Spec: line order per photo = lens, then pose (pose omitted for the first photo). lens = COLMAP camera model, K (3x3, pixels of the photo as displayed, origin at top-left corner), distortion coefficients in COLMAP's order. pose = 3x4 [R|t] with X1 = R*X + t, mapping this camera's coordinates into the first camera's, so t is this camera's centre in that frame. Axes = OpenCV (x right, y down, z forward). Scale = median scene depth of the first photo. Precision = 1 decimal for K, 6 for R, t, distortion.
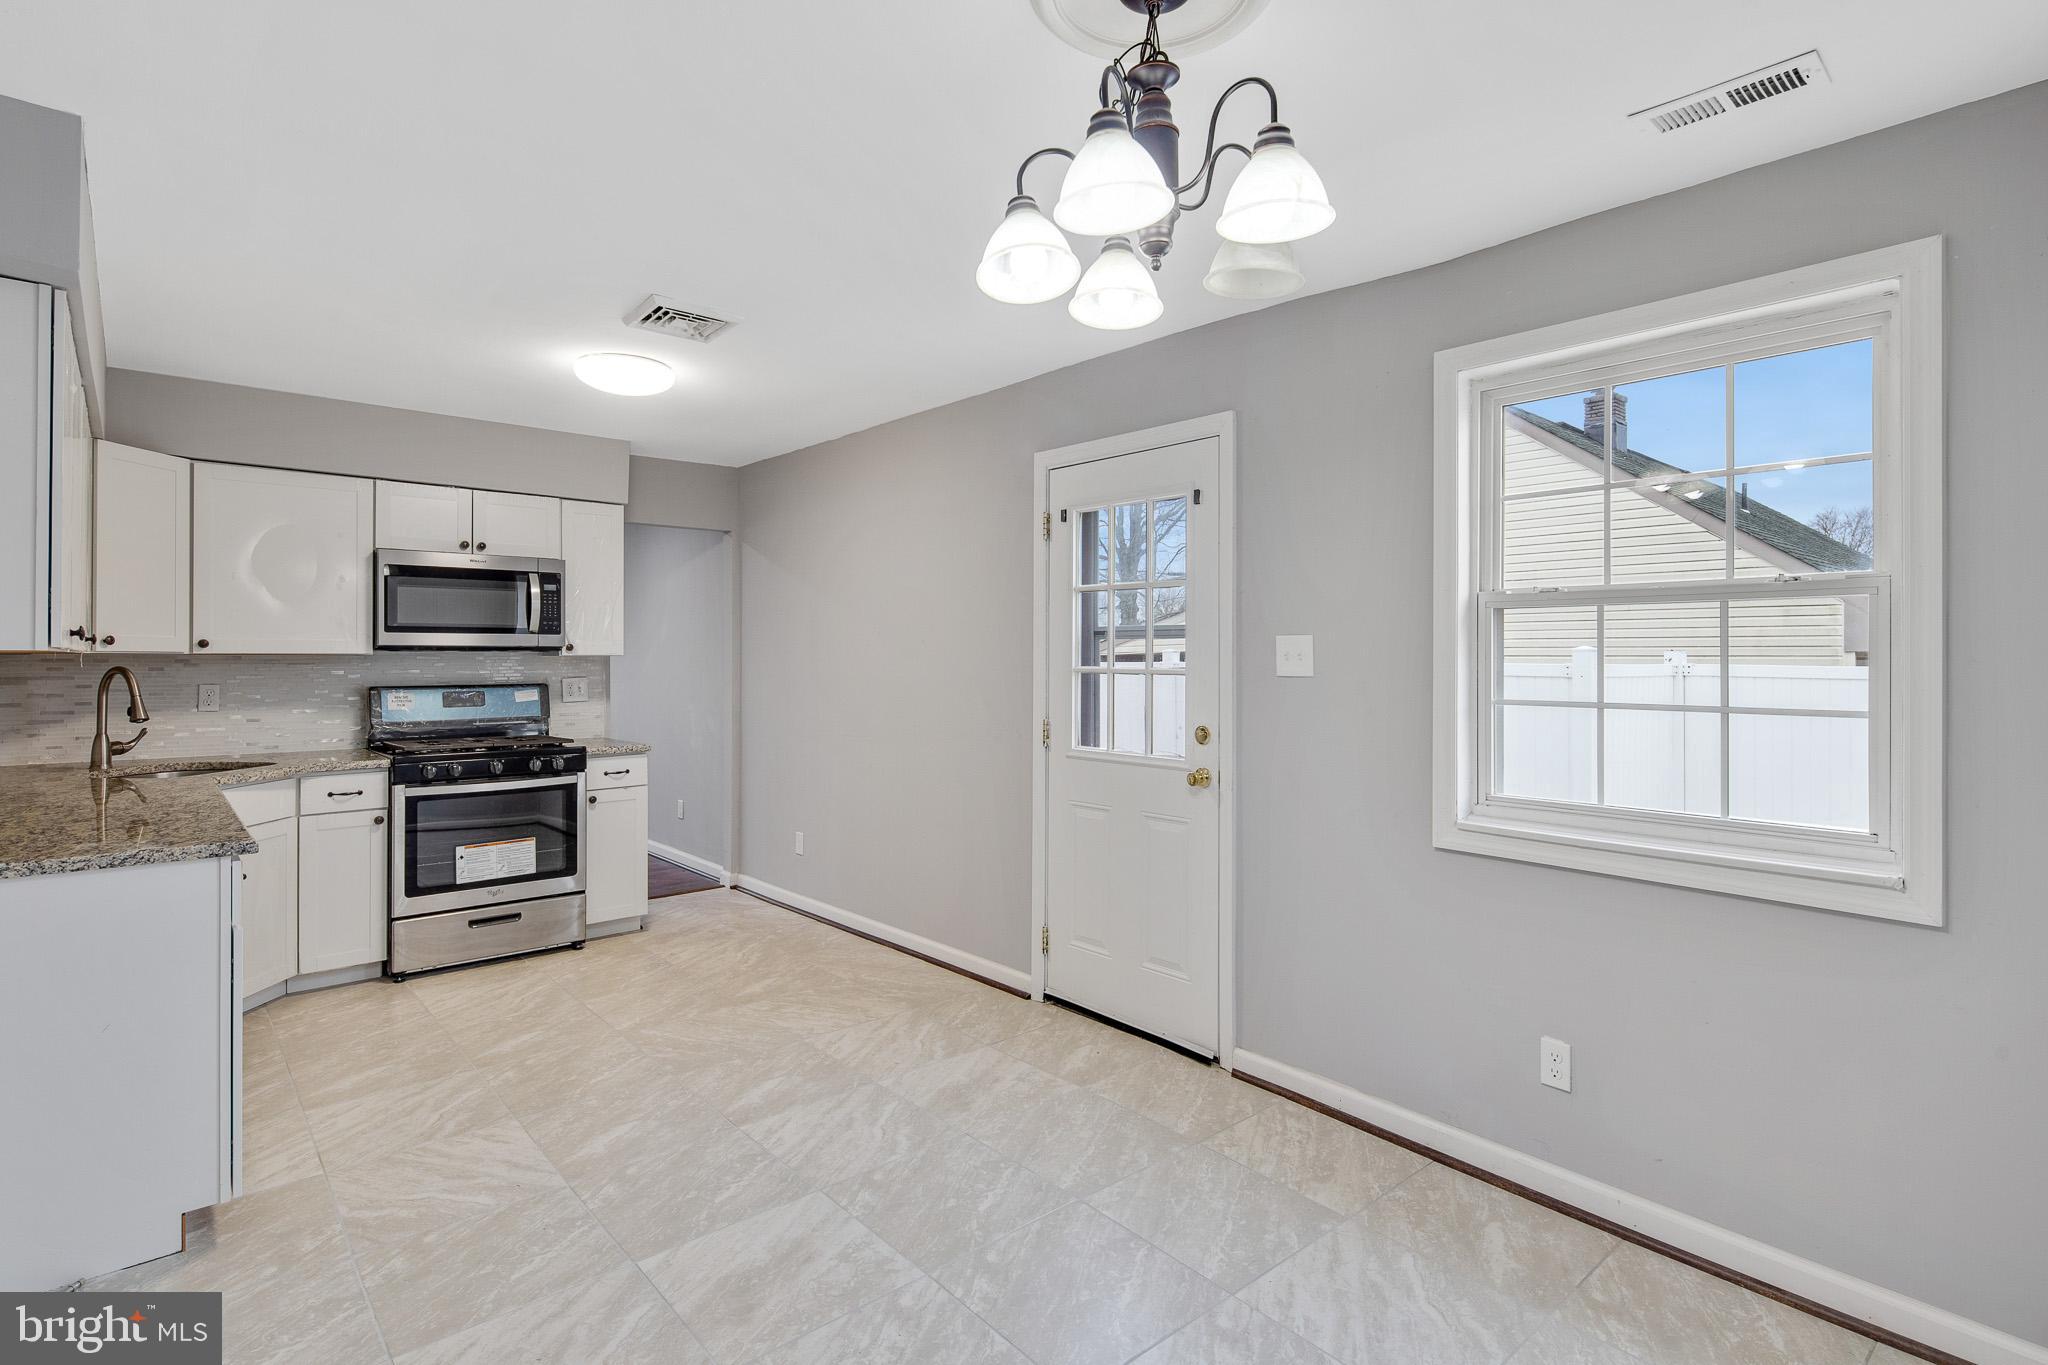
lens RADIAL K [[998.9, 0, 1018.4], [0, 998.9, 655.7], [0, 0, 1]] dist [0.000090, -0.001637]
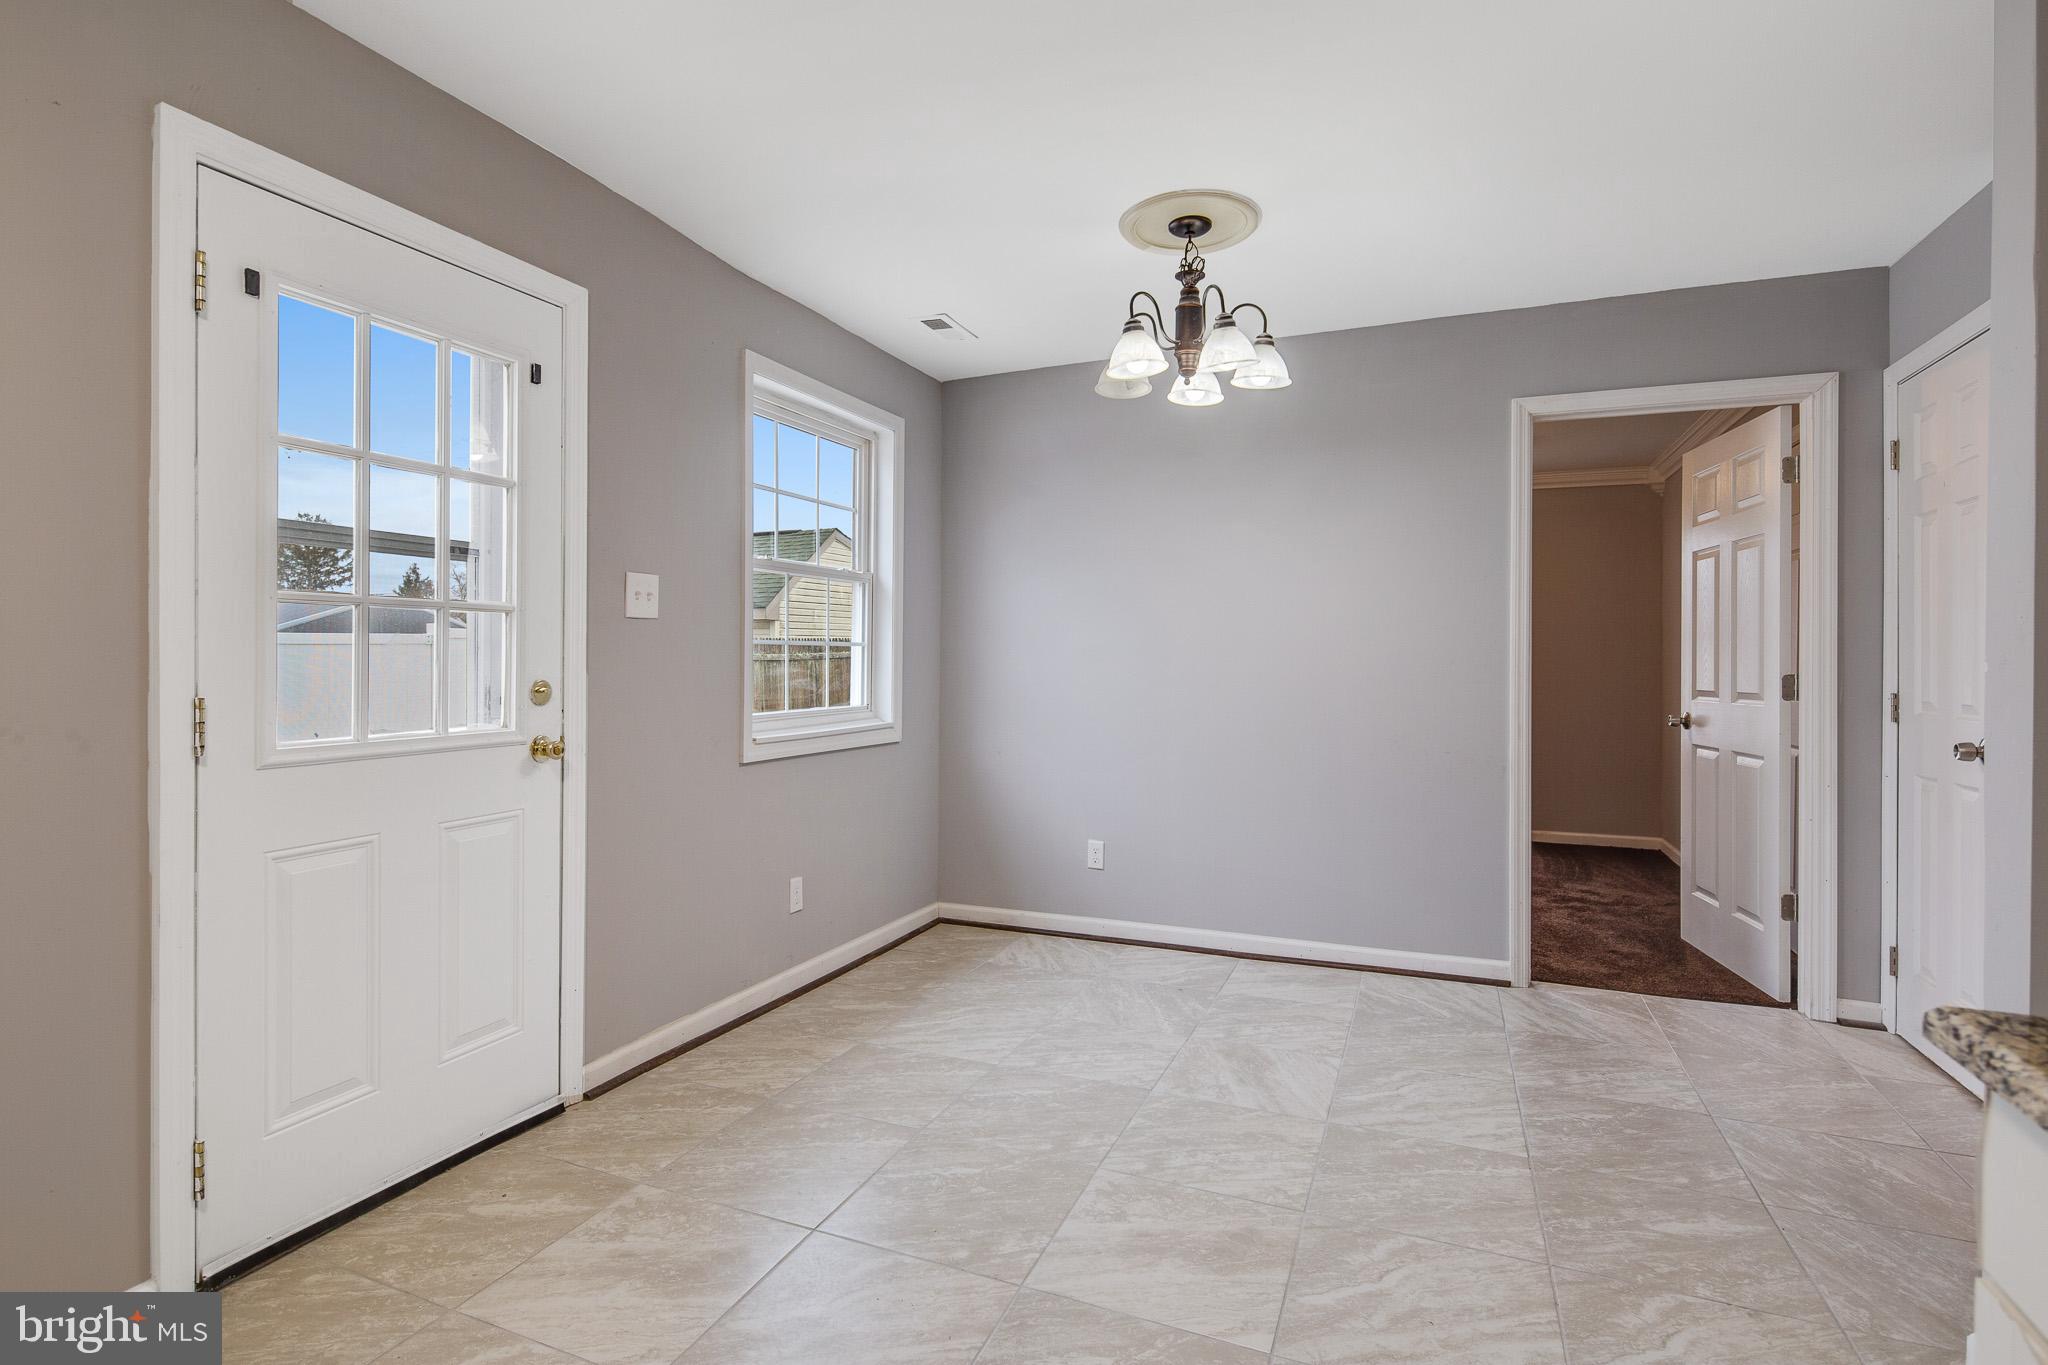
lens RADIAL K [[992.1, 0, 1023.9], [0, 992.1, 651.3], [0, 0, 1]] dist [0.003274, -0.000762]
pose [[-0.442433, -0.004018, 0.896793, -0.856469], [-0.007834, 0.999969, 0.000615, 0.058702], [-0.896767, -0.006753, -0.442451, 1.316445]]
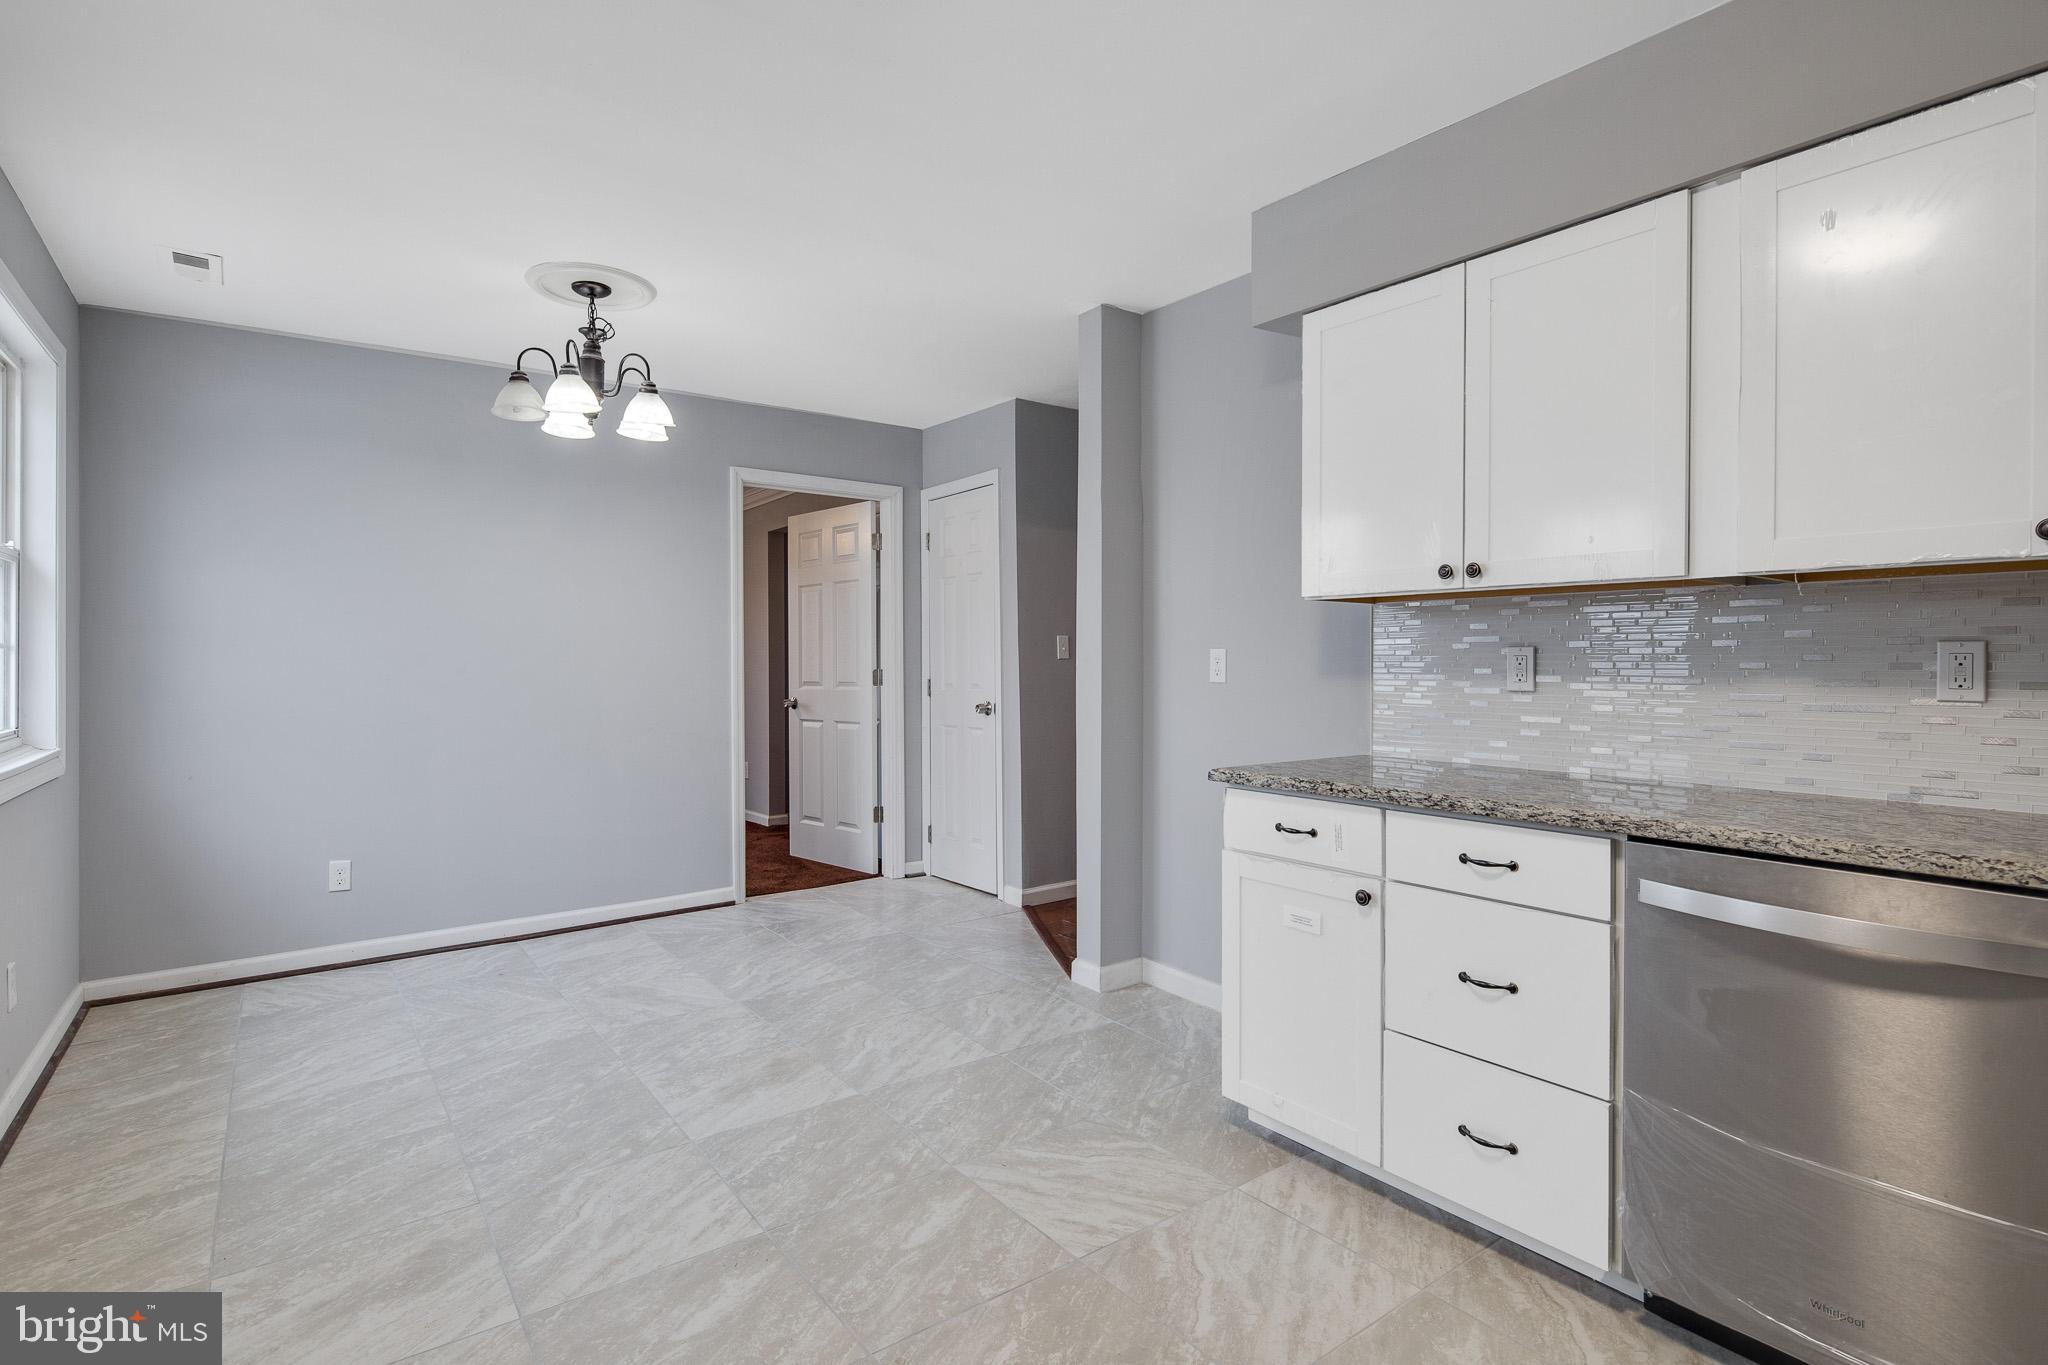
lens RADIAL K [[998.9, 0, 1018.4], [0, 998.9, 655.7], [0, 0, 1]] dist [0.000090, -0.001637]
pose [[-0.996777, -0.003864, 0.080132, -0.588027], [-0.004250, 0.999980, -0.004652, 0.061747], [-0.080113, -0.004978, -0.996773, 1.930425]]
